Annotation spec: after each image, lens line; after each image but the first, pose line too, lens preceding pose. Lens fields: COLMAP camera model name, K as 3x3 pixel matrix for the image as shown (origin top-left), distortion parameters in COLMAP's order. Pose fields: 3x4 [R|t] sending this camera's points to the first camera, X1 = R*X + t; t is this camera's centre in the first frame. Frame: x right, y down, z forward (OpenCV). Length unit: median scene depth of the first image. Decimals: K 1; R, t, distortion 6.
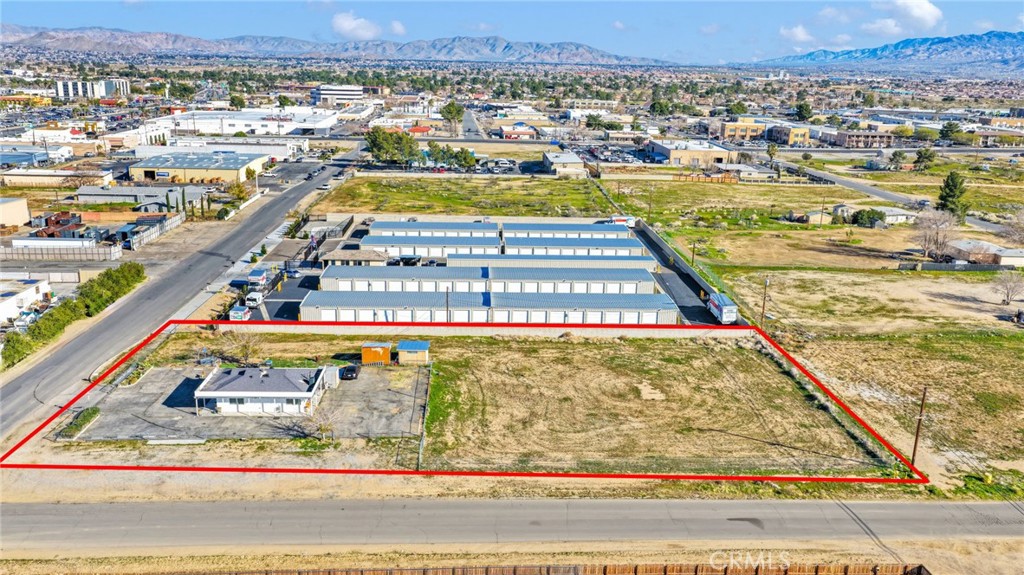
lens RADIAL K [[847.8, 0, 514.8], [0, 847.8, 292.0], [0, 0, 1]] dist [-0.011269, 0.037795]
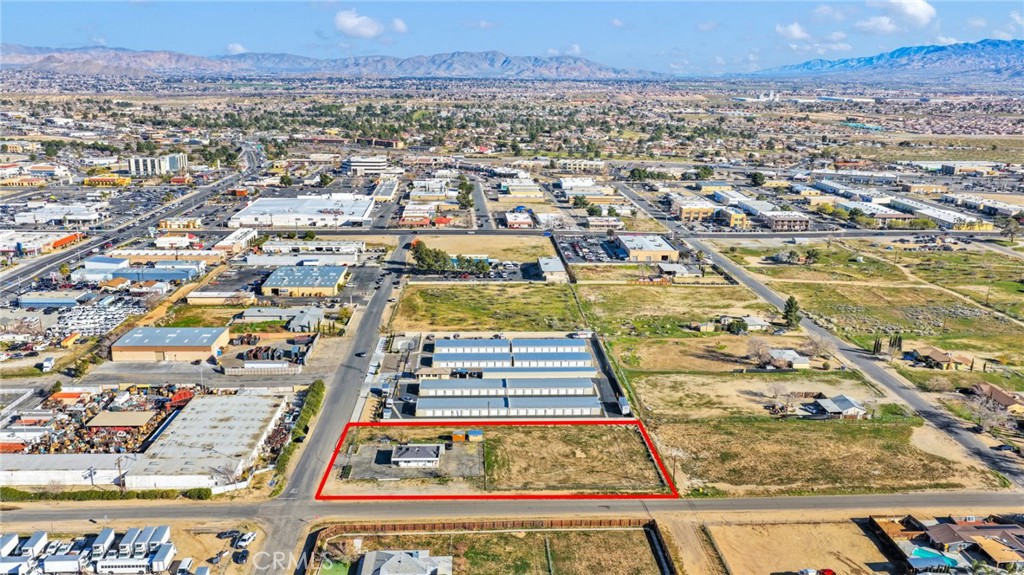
lens RADIAL K [[847.8, 0, 513.8], [0, 847.8, 286.4], [0, 0, 1]] dist [-0.011269, 0.037795]
pose [[0.999927, -0.011779, -0.002561, -0.005674], [0.011728, 0.999747, -0.019169, -0.187180], [0.002786, 0.019137, 0.999813, -0.832687]]
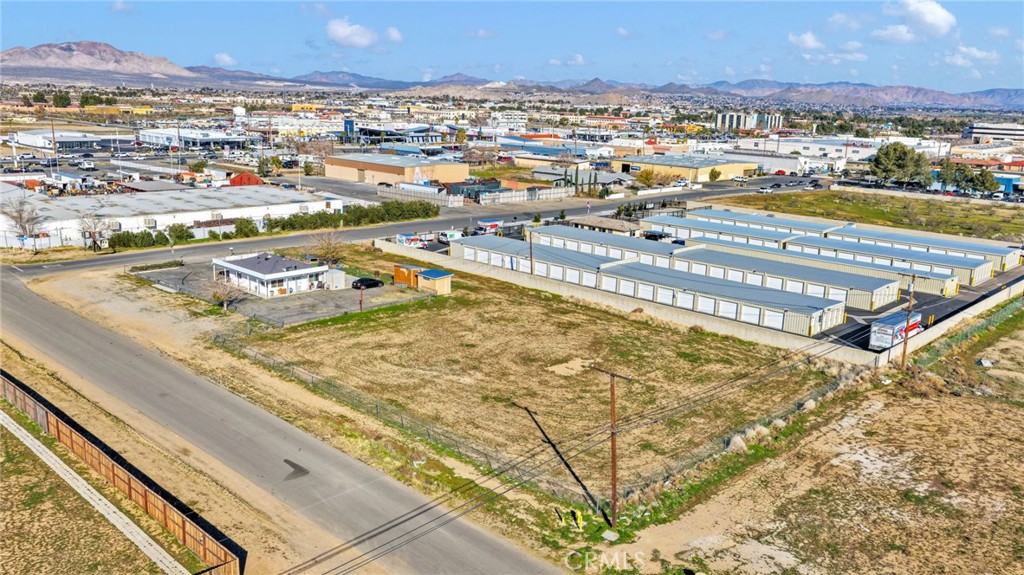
lens RADIAL K [[847.8, 0, 516.0], [0, 847.8, 286.6], [0, 0, 1]] dist [-0.011269, 0.037795]
pose [[0.695349, 0.159514, -0.700746, 0.408306], [-0.205374, 0.978500, 0.018949, 0.027587], [0.688702, 0.130739, 0.713160, 0.264807]]
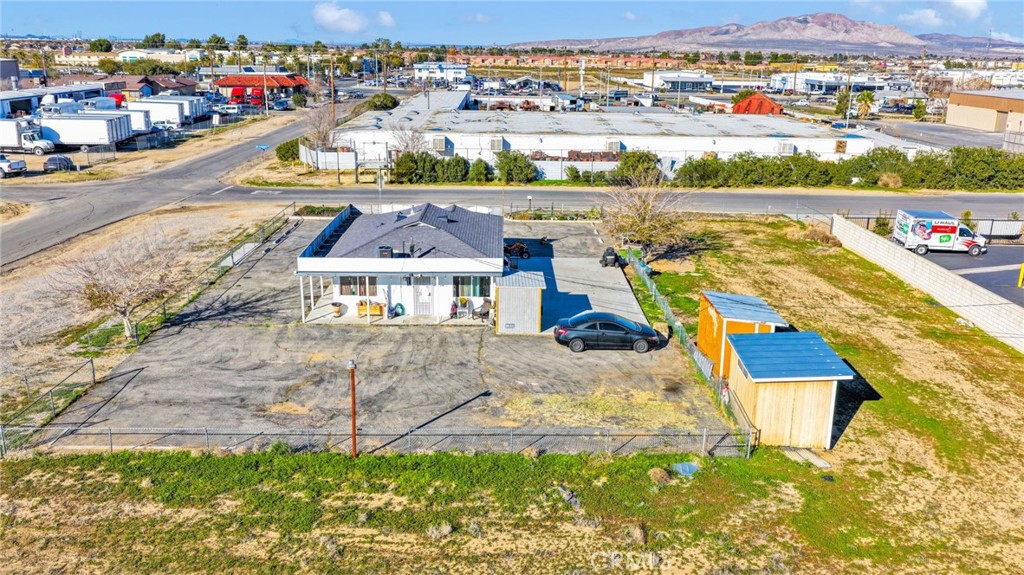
lens RADIAL K [[847.8, 0, 515.5], [0, 847.8, 285.4], [0, 0, 1]] dist [-0.011269, 0.037795]
pose [[-0.019981, 0.250065, -0.968023, 0.073082], [-0.279784, 0.928134, 0.245535, 0.005217], [0.959855, 0.275744, 0.051419, 0.613433]]
